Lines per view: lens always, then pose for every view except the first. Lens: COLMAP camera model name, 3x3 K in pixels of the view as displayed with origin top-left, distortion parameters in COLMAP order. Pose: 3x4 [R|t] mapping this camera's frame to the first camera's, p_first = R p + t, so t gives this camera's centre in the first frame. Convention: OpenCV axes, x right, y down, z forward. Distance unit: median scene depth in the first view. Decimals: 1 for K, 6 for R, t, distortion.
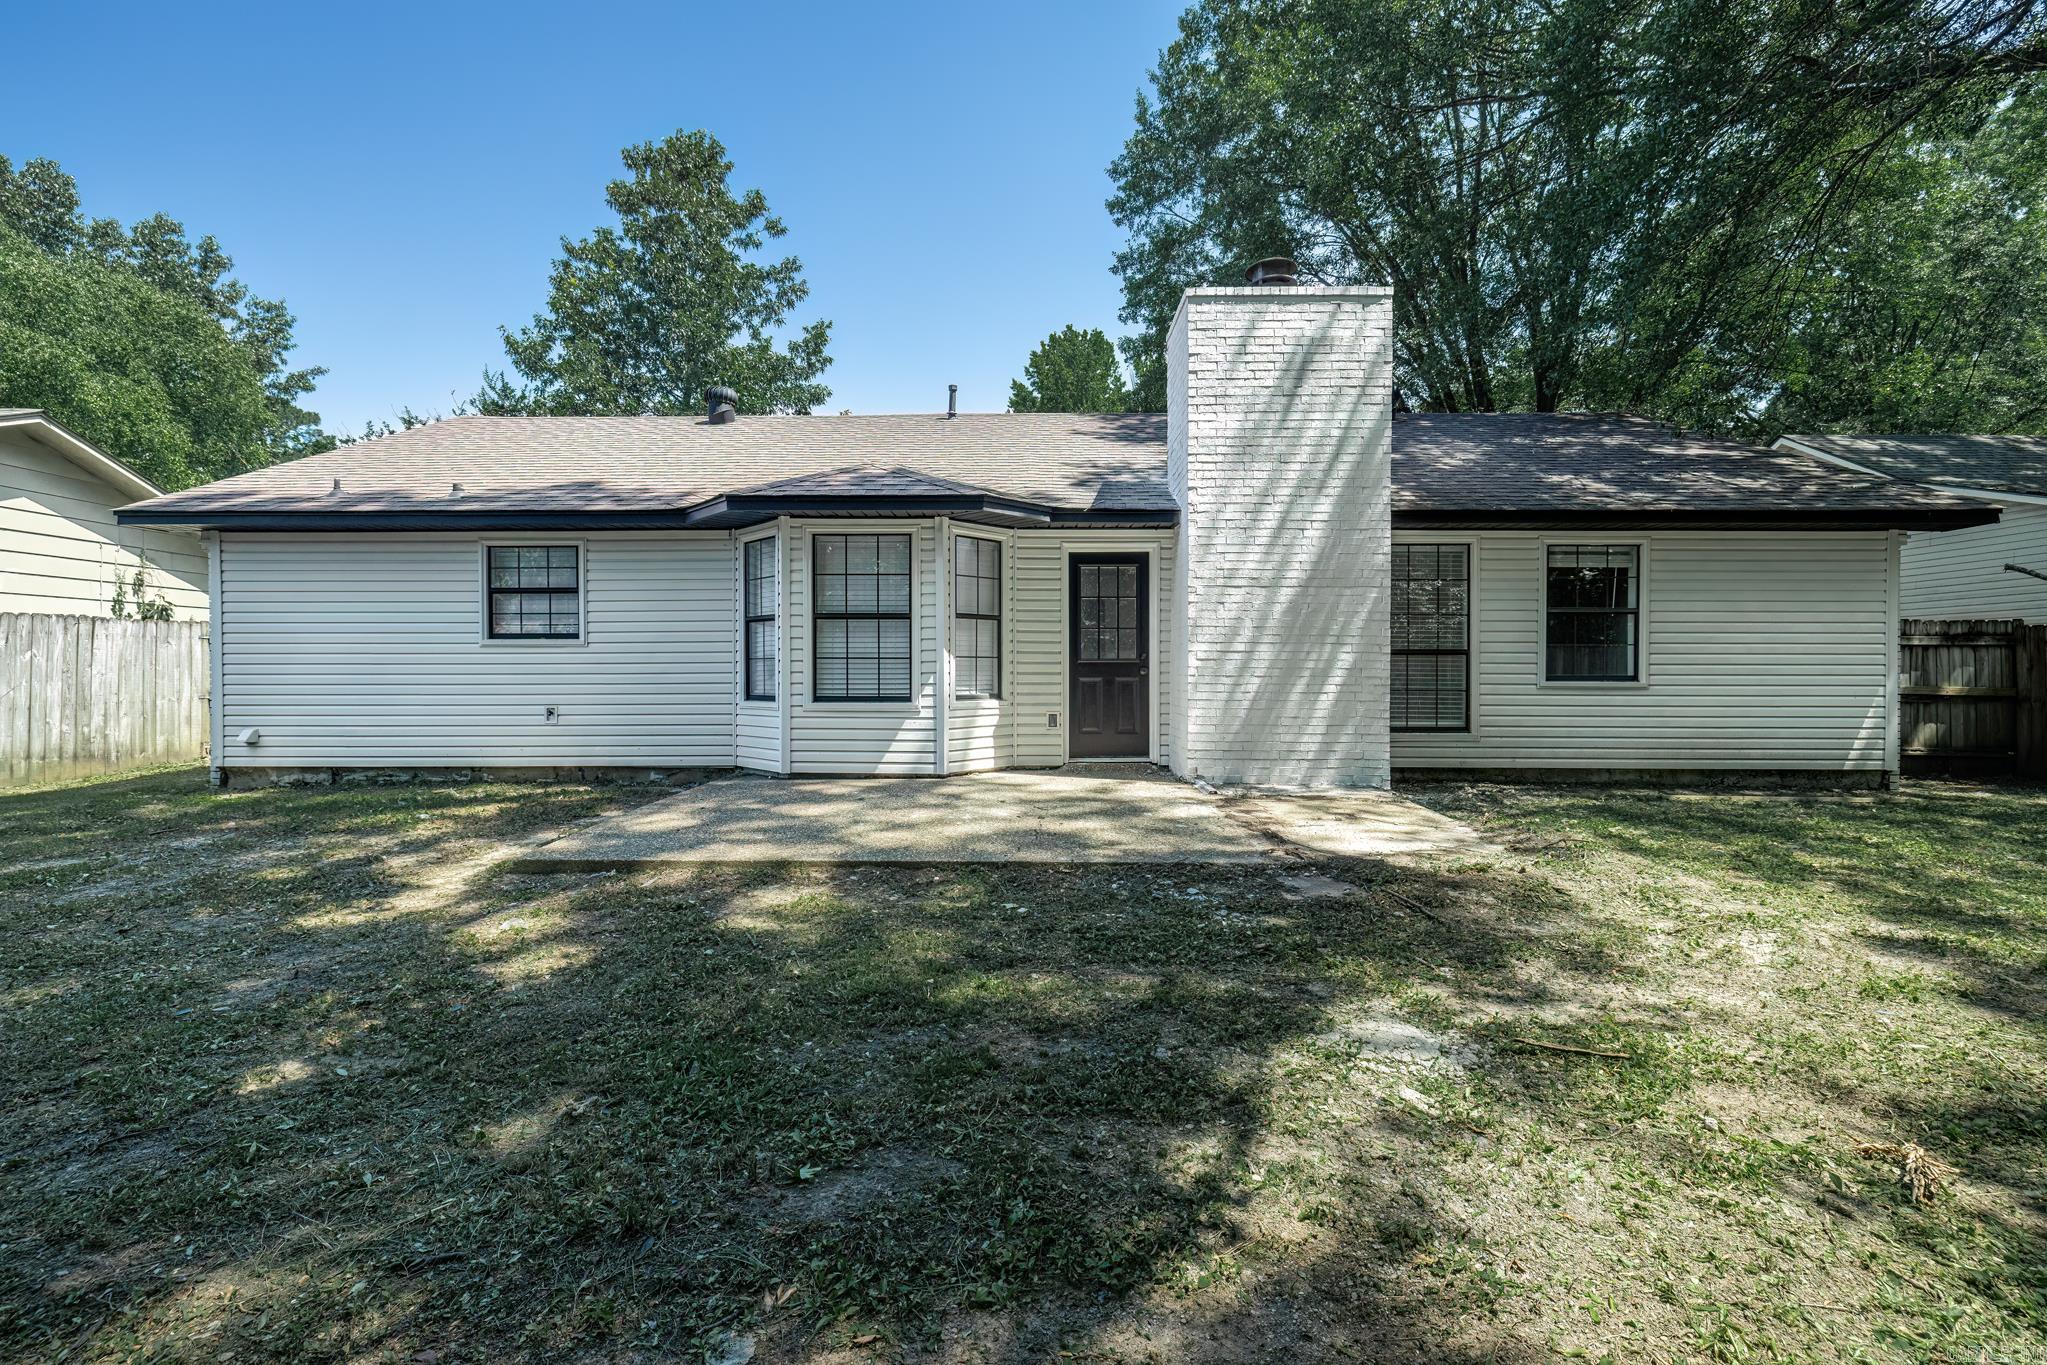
lens RADIAL K [[847.1, 0, 1015.9], [0, 847.1, 674.8], [0, 0, 1]] dist [-0.000743, -0.000124]
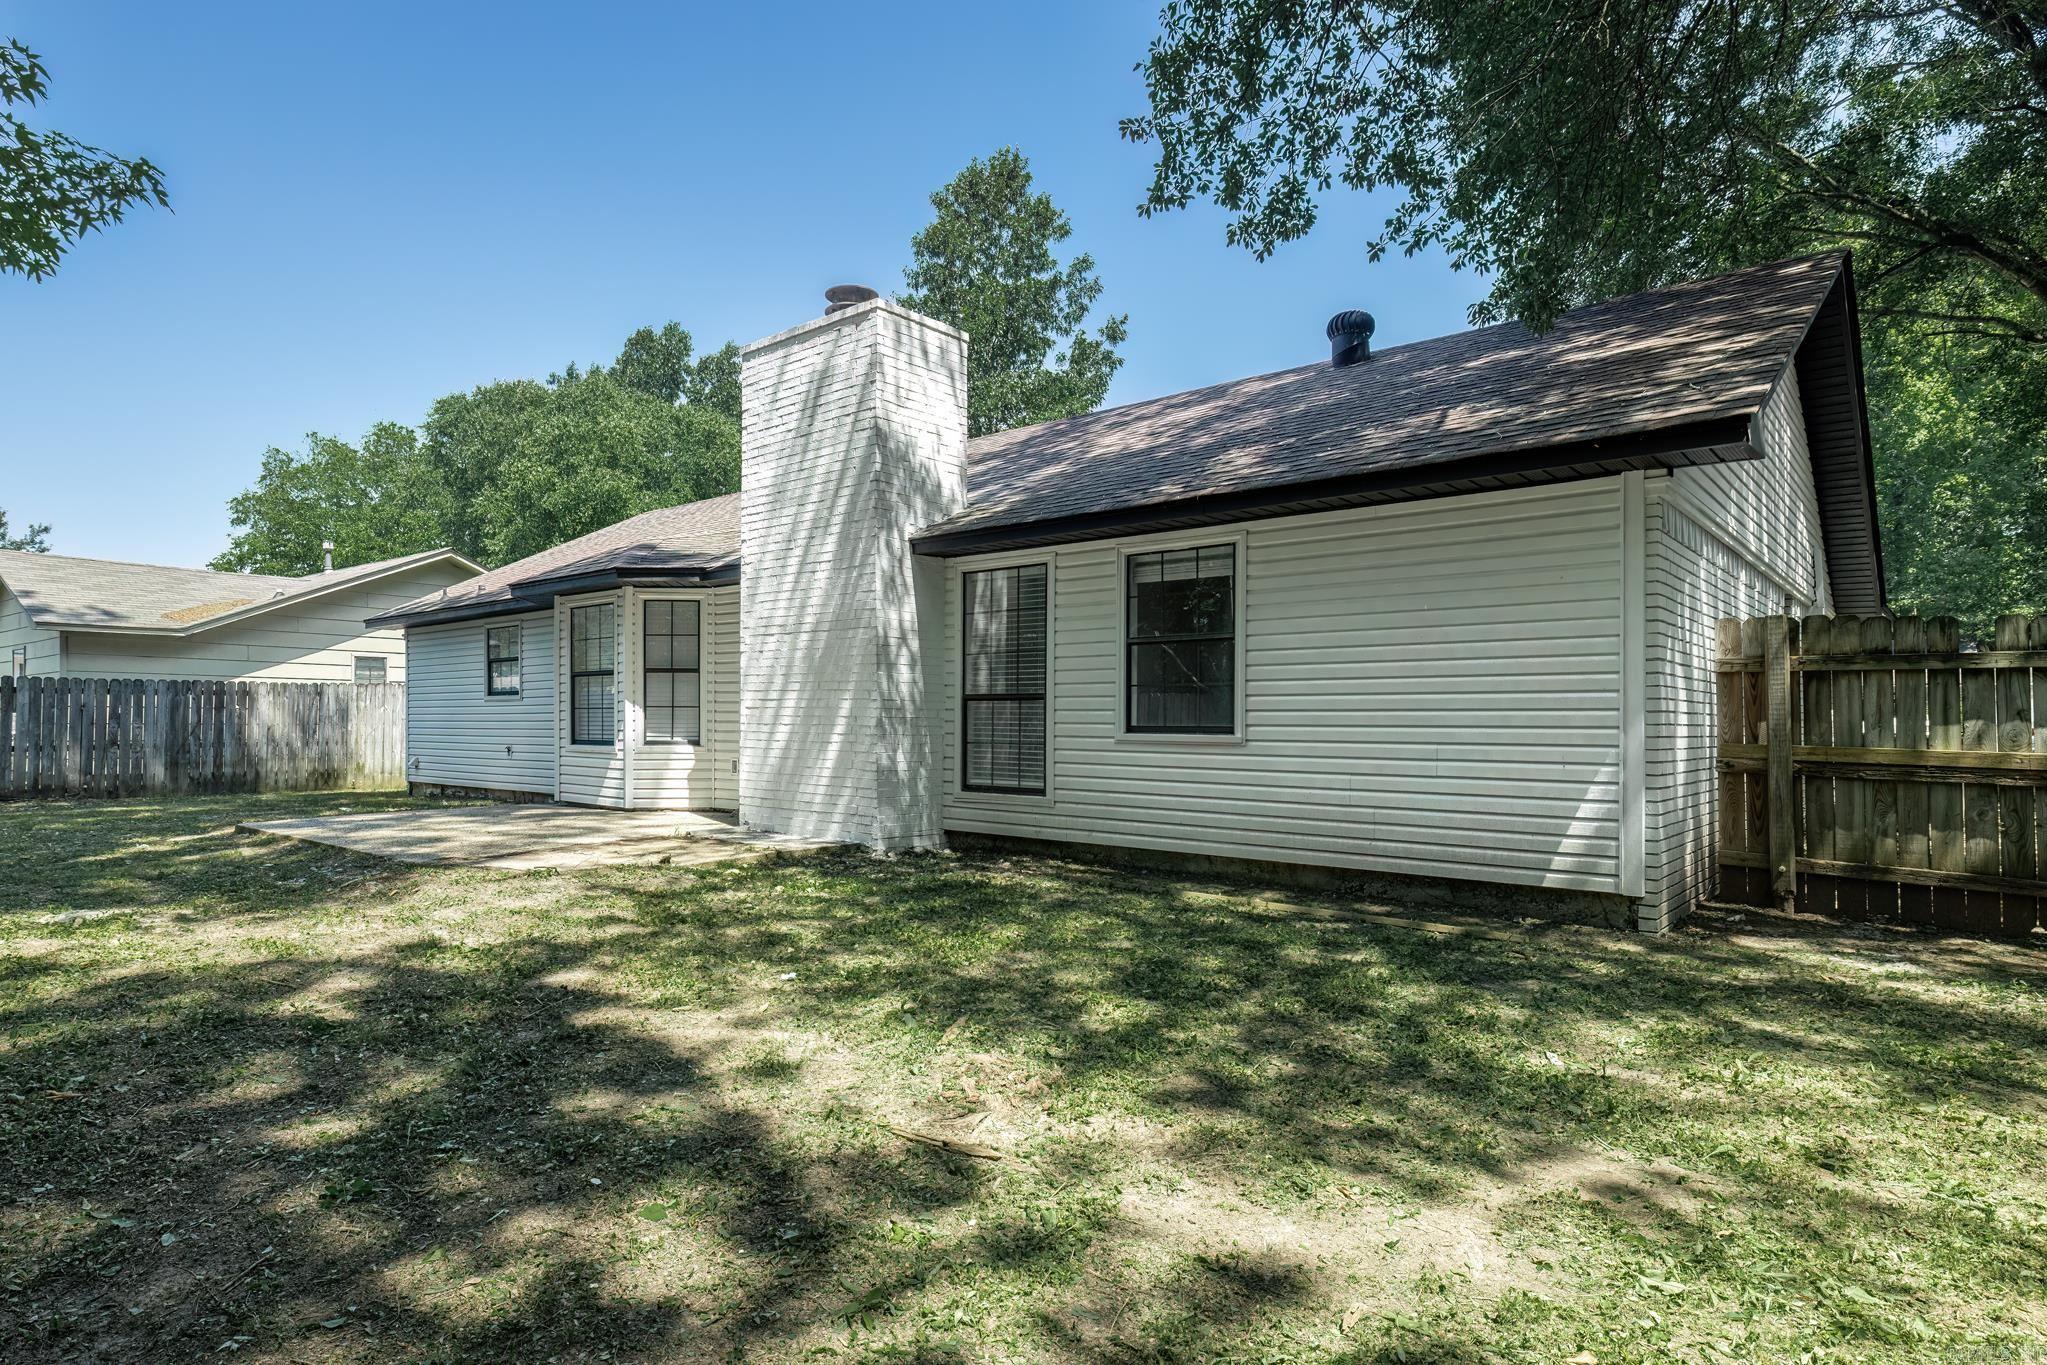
lens RADIAL K [[1113.7, 0, 991.8], [0, 1113.7, 720.4], [0, 0, 1]] dist [-0.002374, -0.000267]
pose [[0.758889, 0.001225, -0.651219, 1.259237], [-0.005577, 0.999974, -0.004618, 0.001393], [0.651196, 0.007137, 0.758876, 0.166563]]
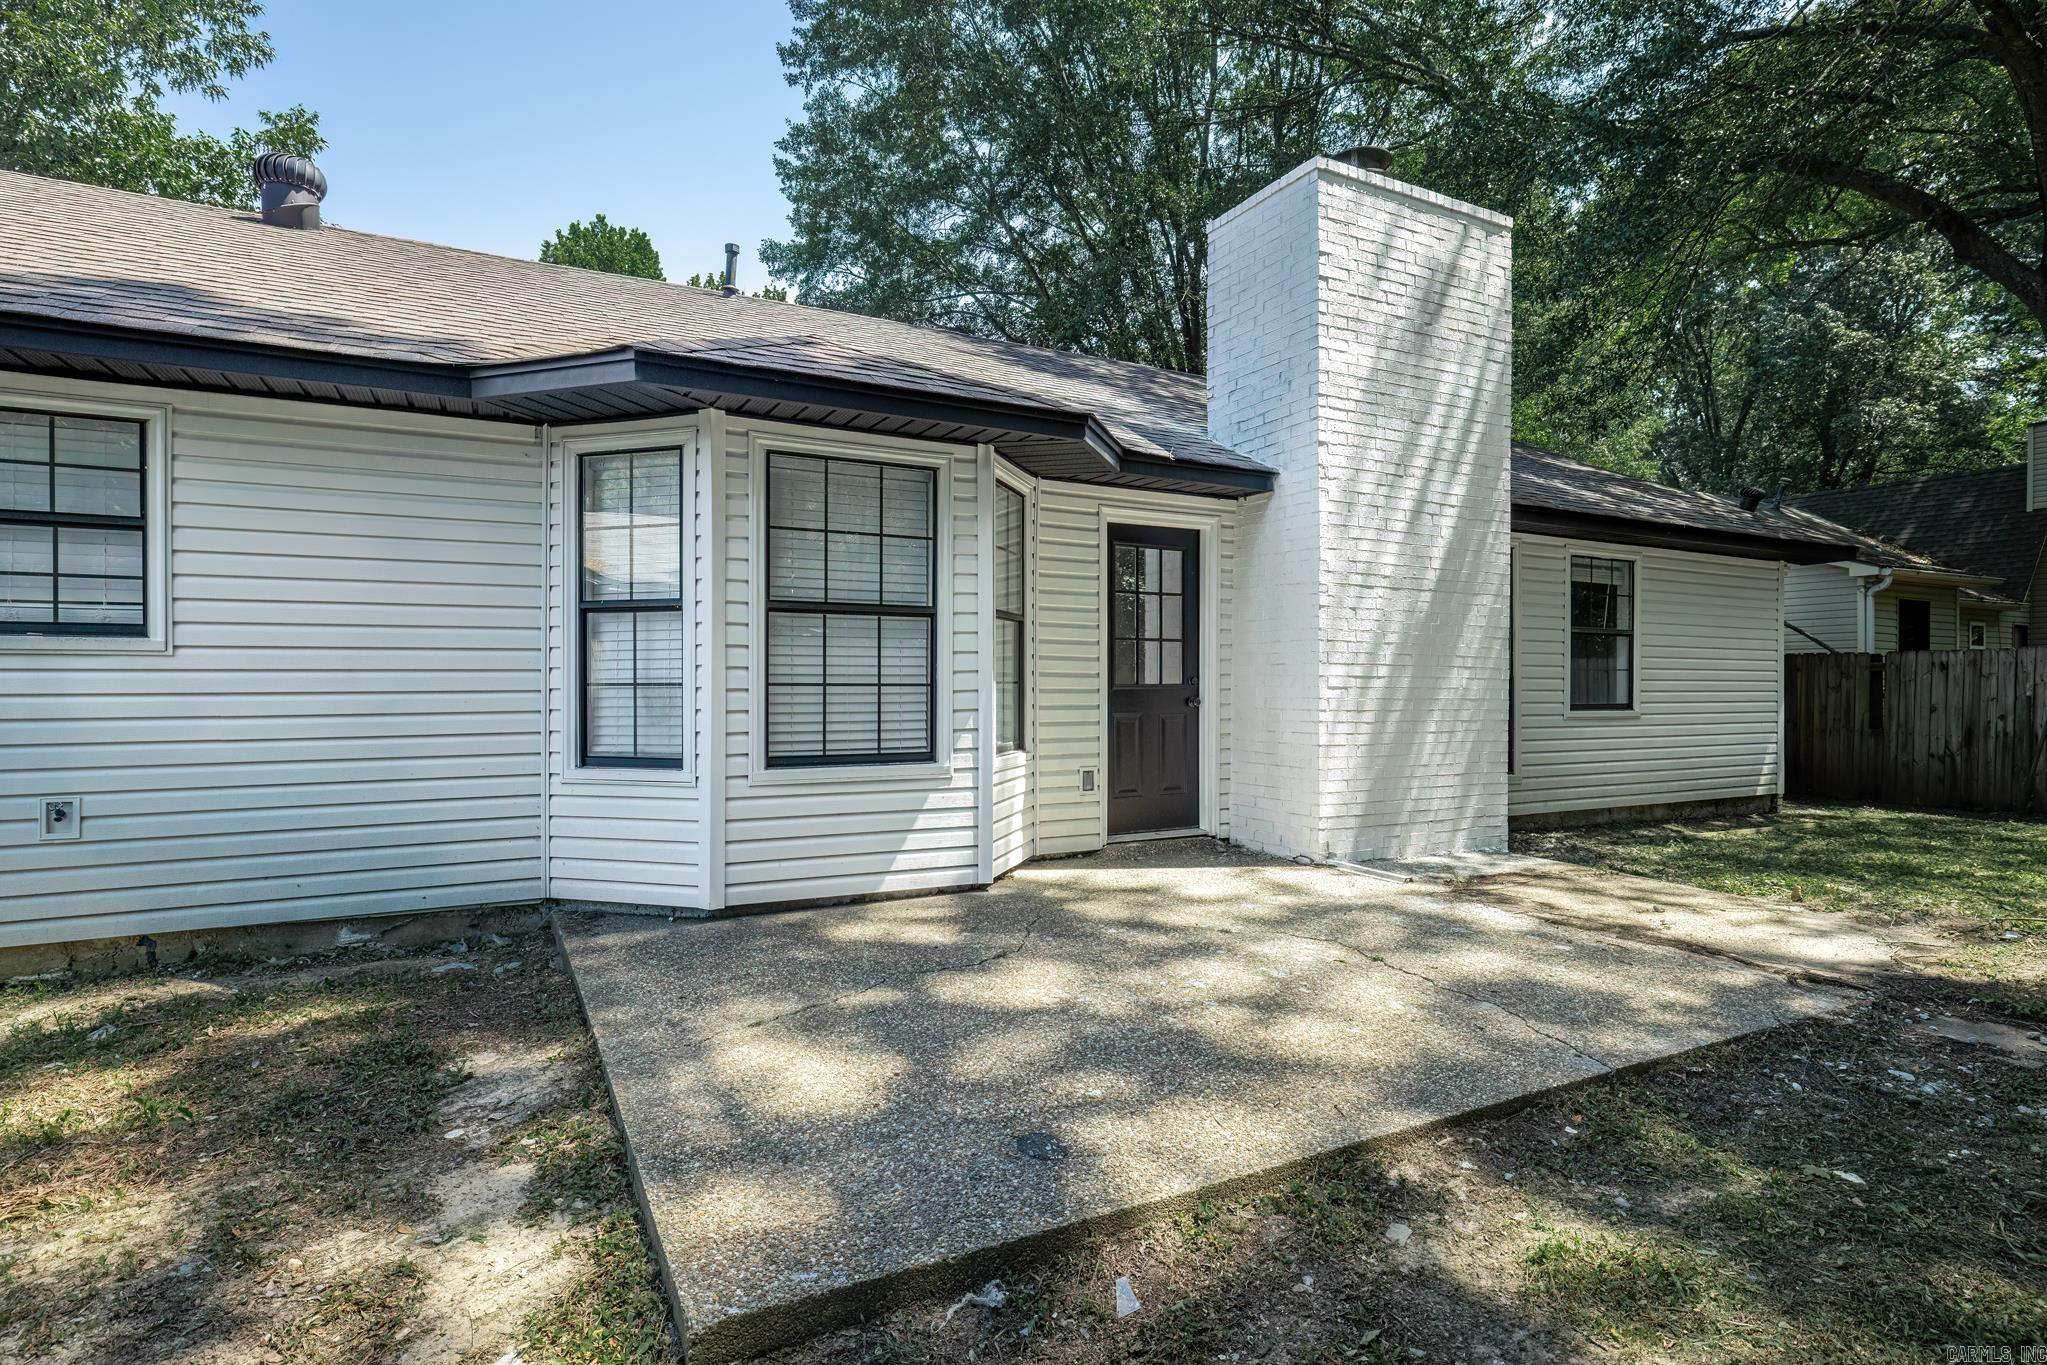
lens RADIAL K [[1032.7, 0, 1023.5], [0, 1032.7, 682.5], [0, 0, 1]] dist [-0.001155, -0.000471]
pose [[0.880112, 0.001859, 0.474762, -0.397275], [0.000192, 0.999991, -0.004273, -0.018198], [-0.474766, 0.003852, 0.880104, 0.351740]]
